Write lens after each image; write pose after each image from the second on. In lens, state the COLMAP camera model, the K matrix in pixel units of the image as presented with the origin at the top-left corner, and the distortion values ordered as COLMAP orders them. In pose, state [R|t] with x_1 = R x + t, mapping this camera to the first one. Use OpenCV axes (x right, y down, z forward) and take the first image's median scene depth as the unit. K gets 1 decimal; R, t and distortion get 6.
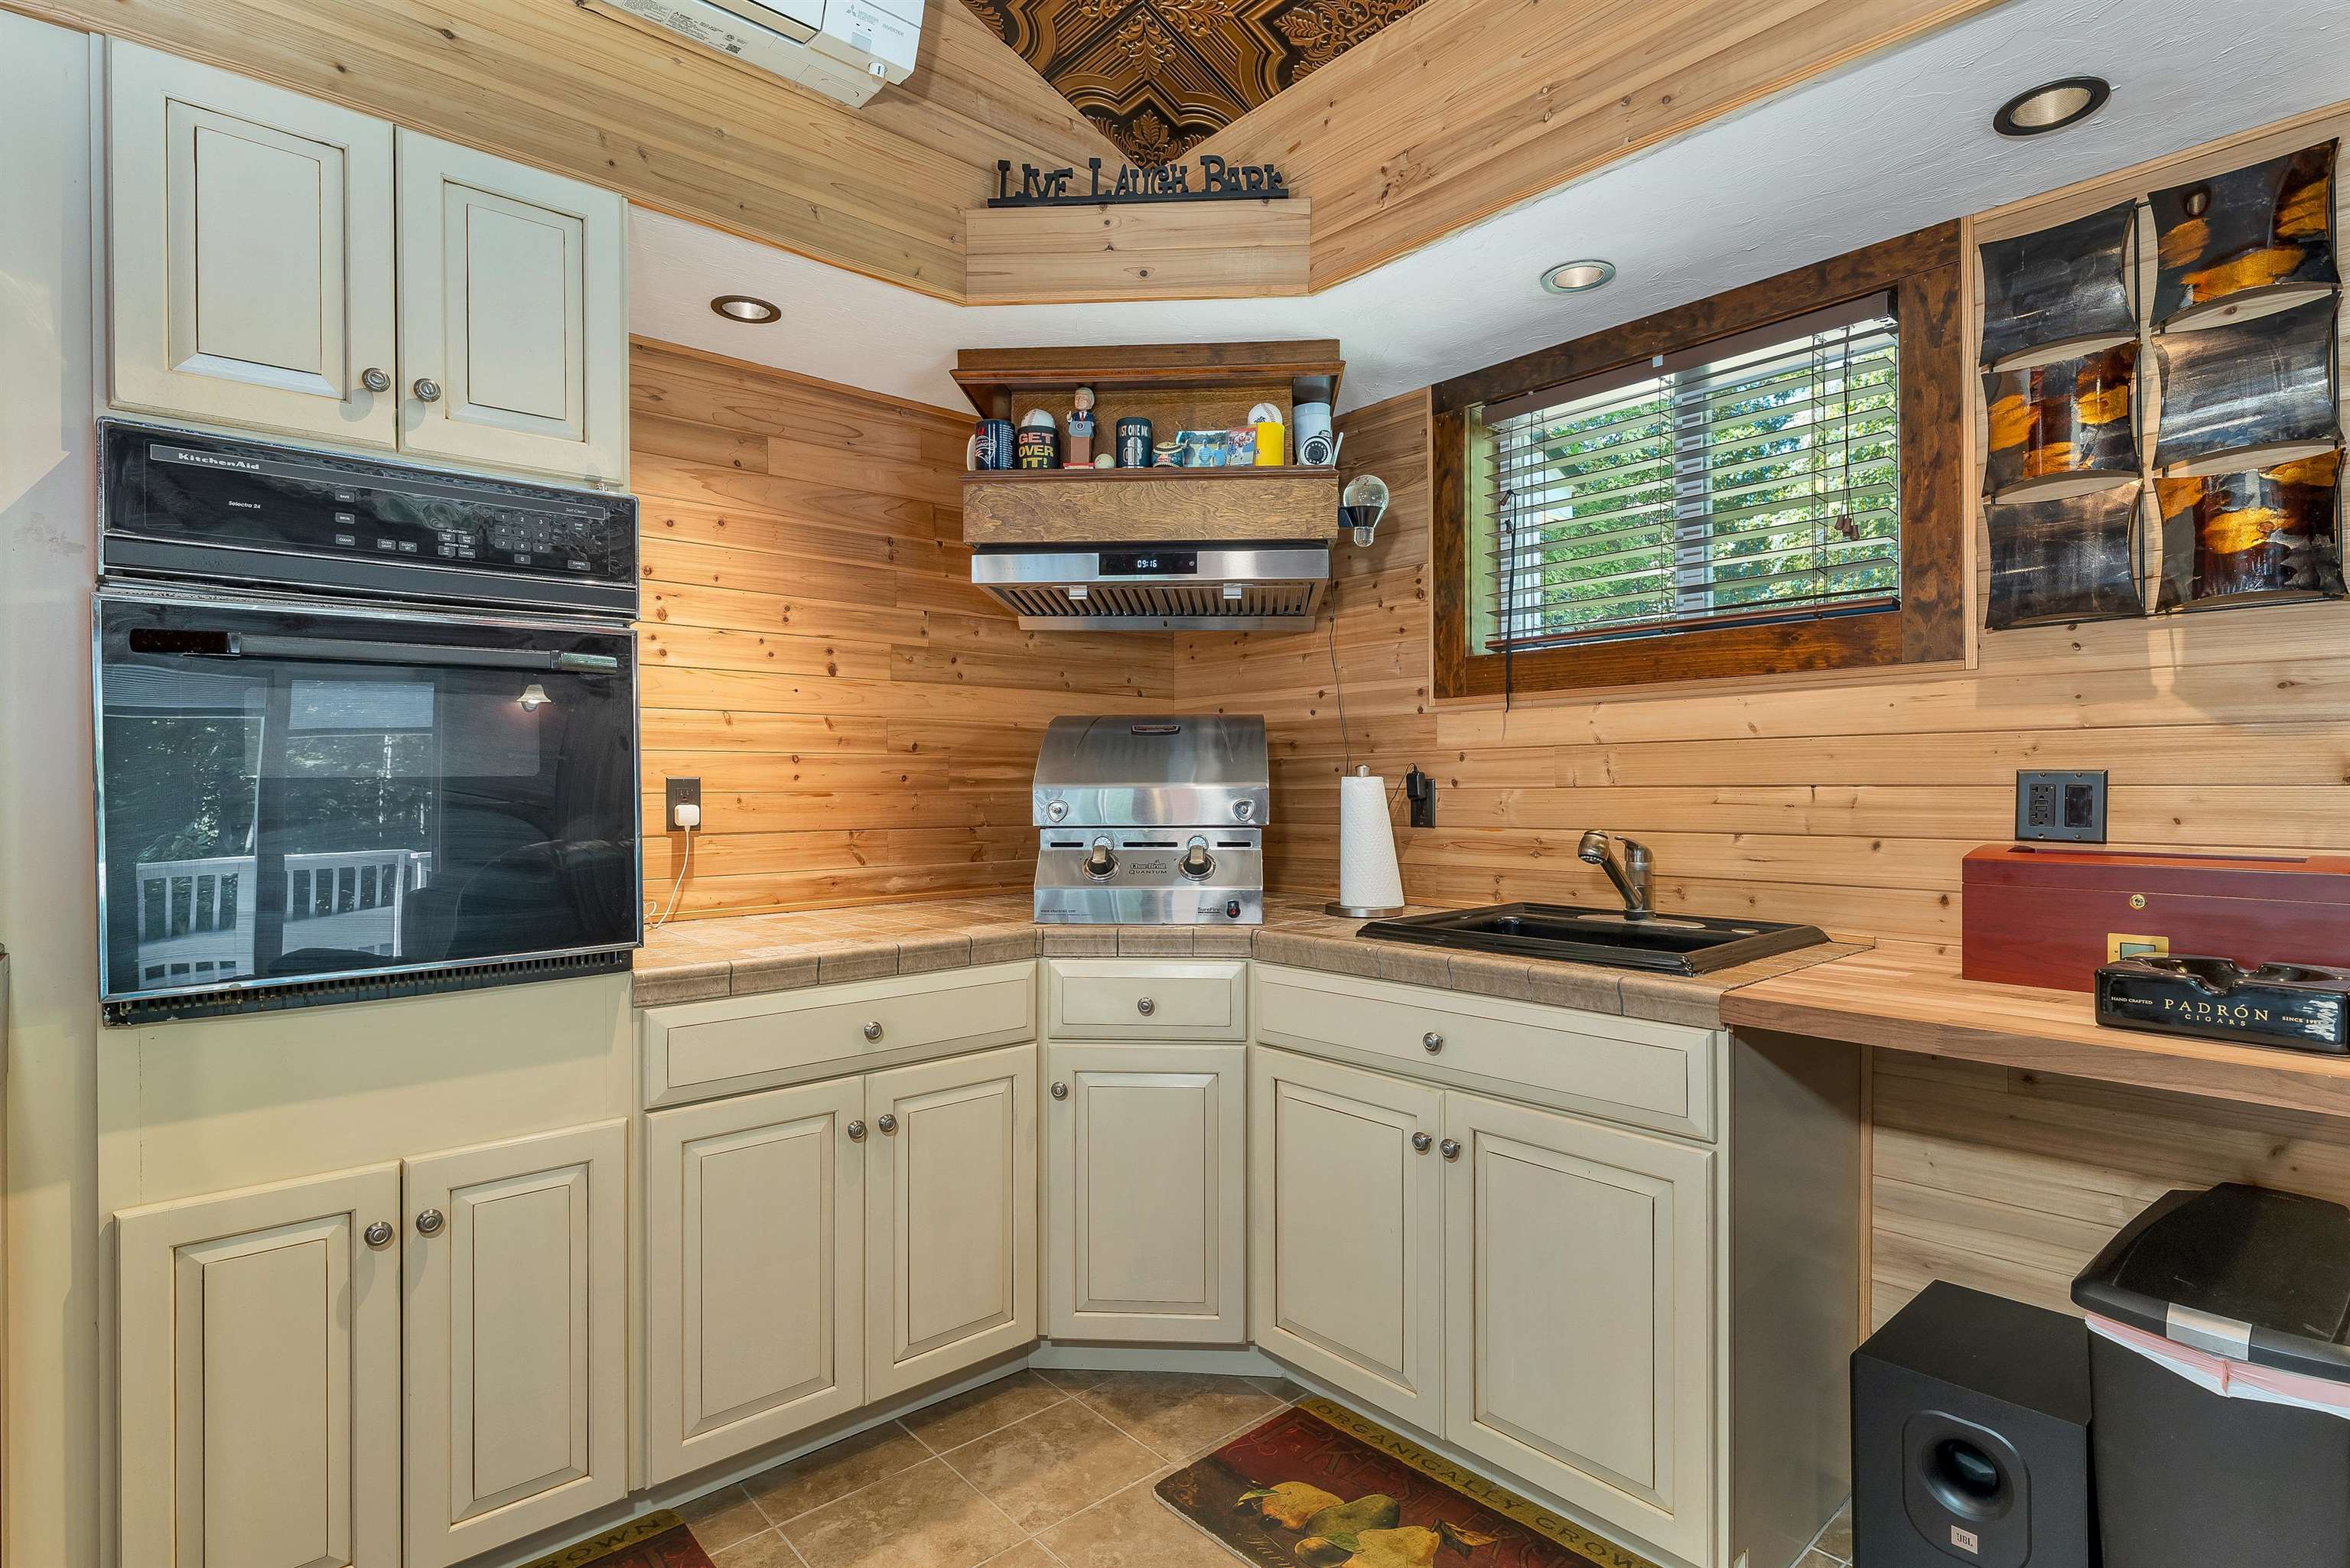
lens RADIAL K [[1153.2, 0, 1182.7], [0, 1153.2, 785.7], [0, 0, 1]] dist [0.000541, -0.000462]
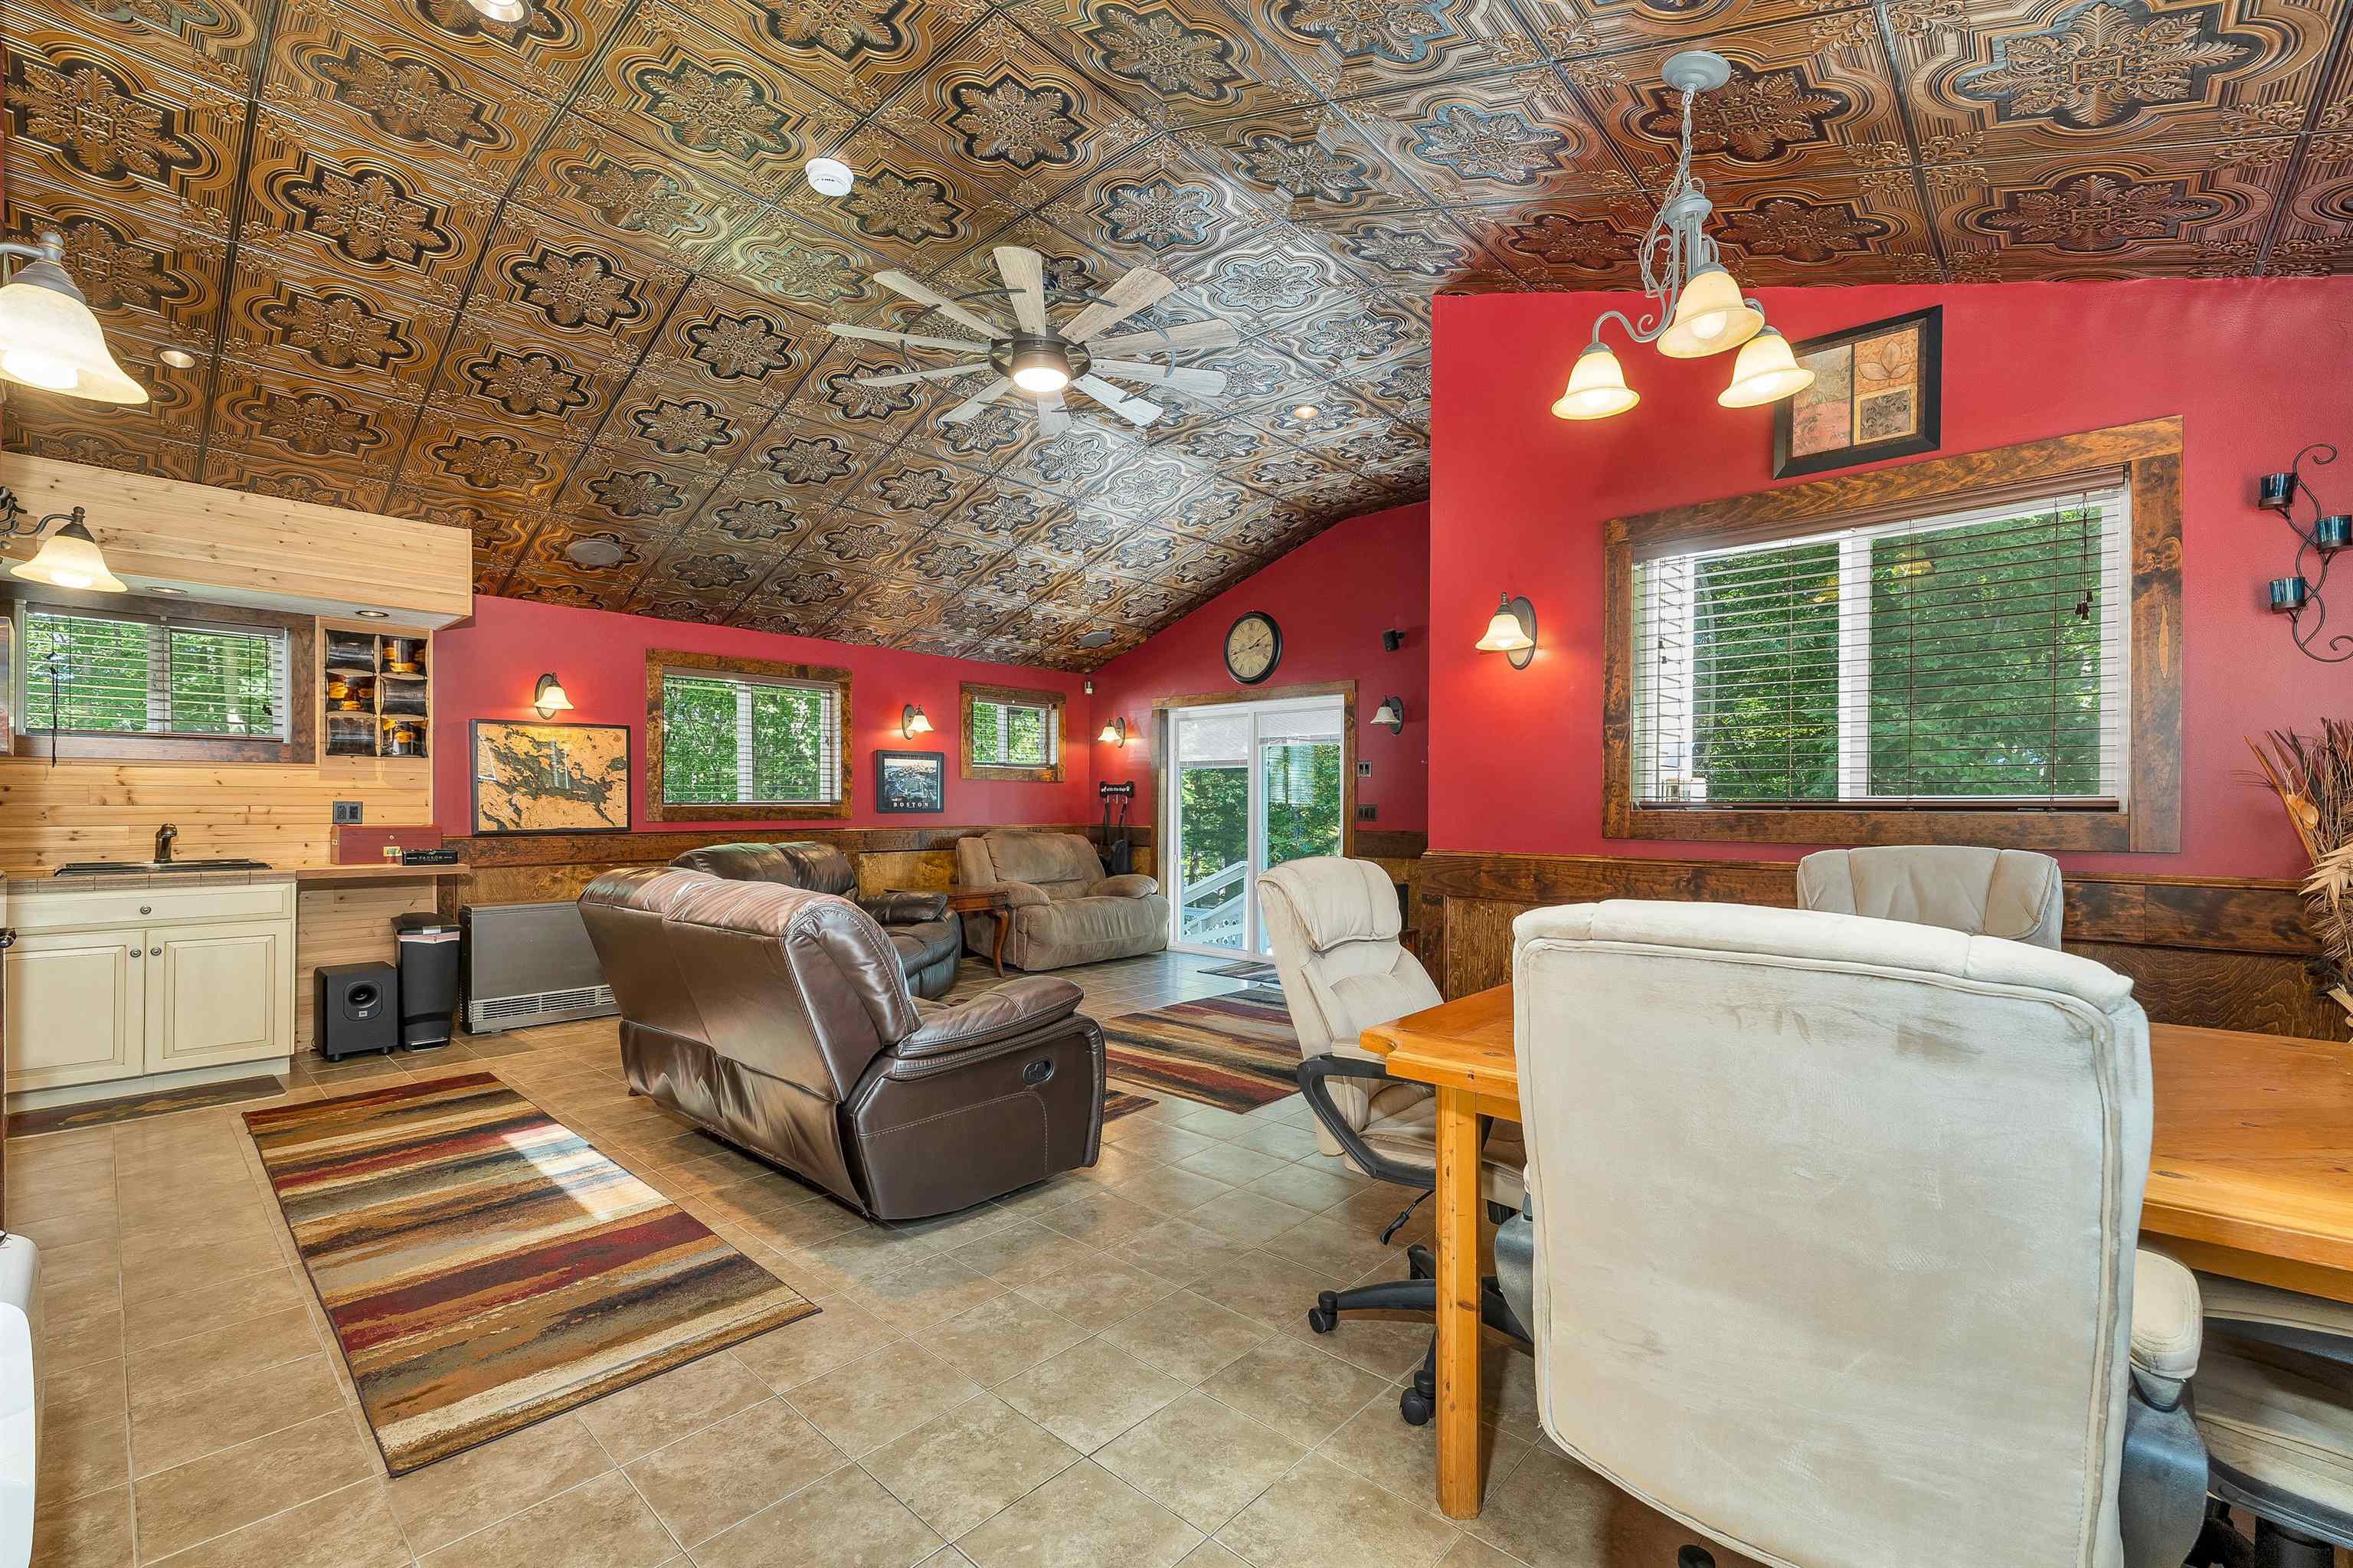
lens RADIAL K [[997.3, 0, 1178.0], [0, 997.3, 806.5], [0, 0, 1]] dist [0.002410, 0.000234]
pose [[-0.100821, 0.007527, 0.994876, -1.822681], [-0.002402, 0.999967, -0.007809, 0.013666], [-0.994902, -0.003177, -0.100799, -0.826860]]
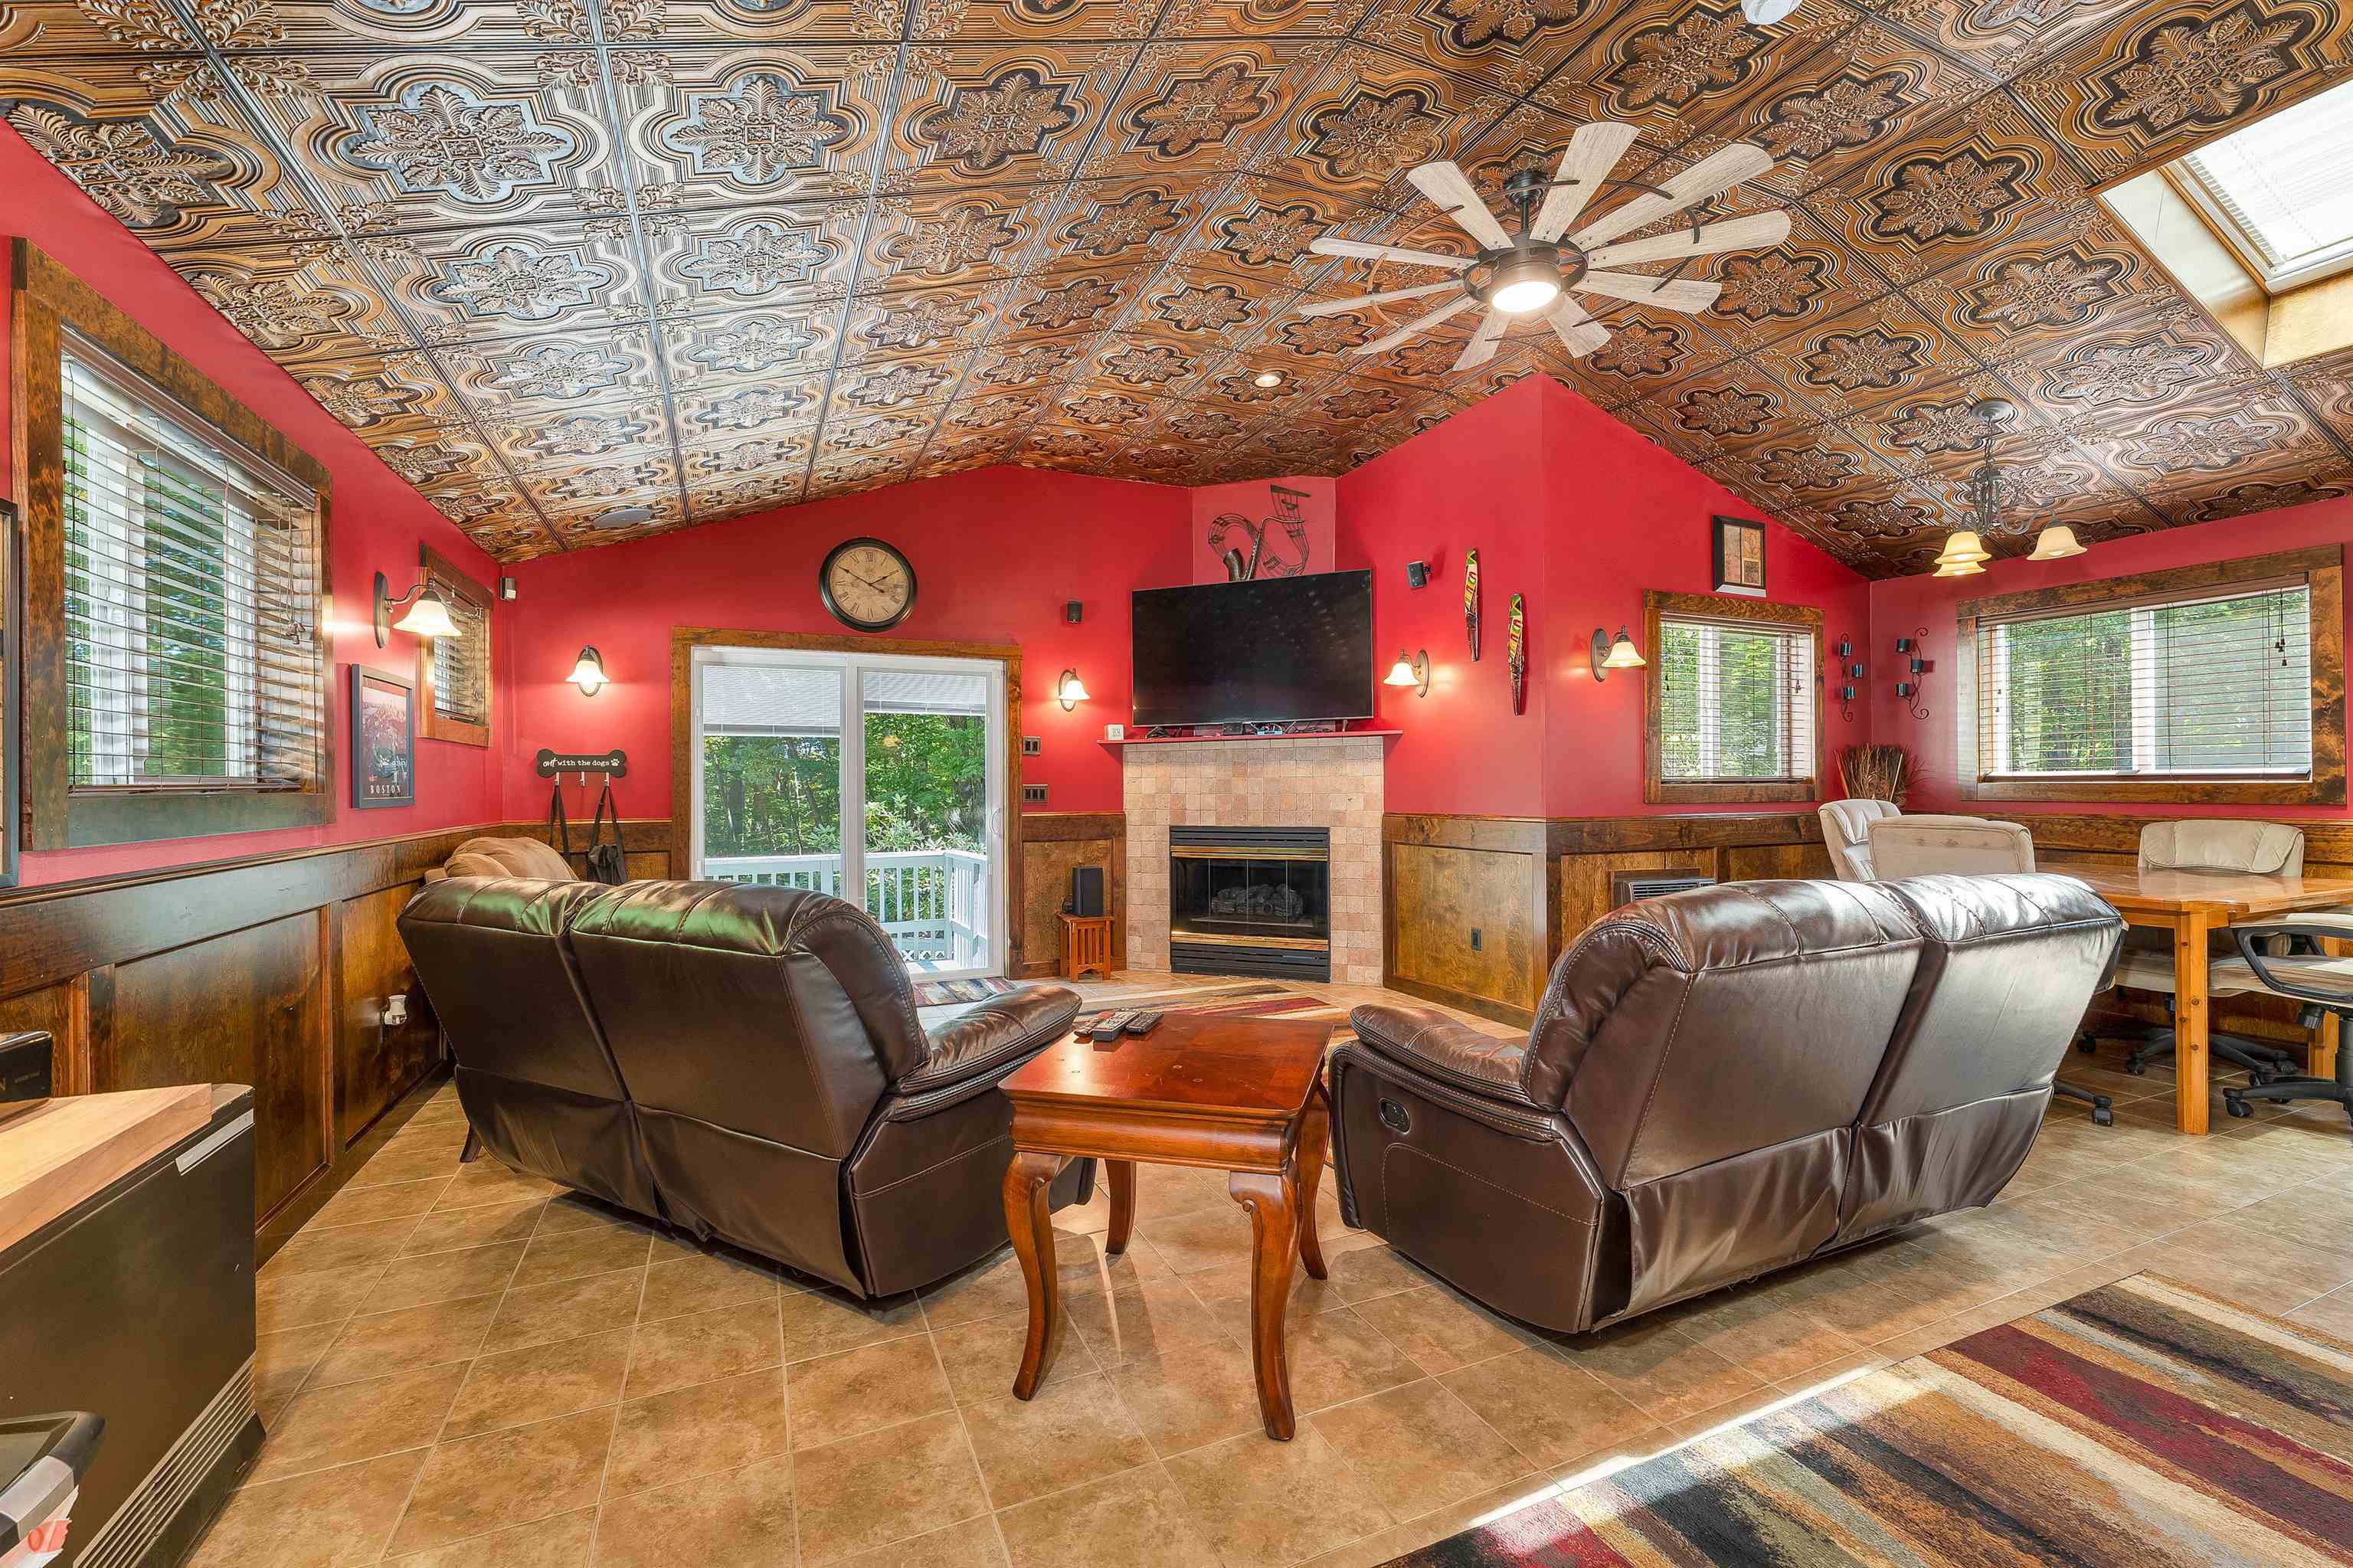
lens RADIAL K [[981.0, 0, 1178.1], [0, 981.0, 780.8], [0, 0, 1]] dist [0.000535, 0.000013]
pose [[-0.952950, 0.016580, 0.302675, -0.029509], [0.014588, 0.999854, -0.008843, 0.001479], [-0.302777, -0.004012, -0.953053, 0.804534]]
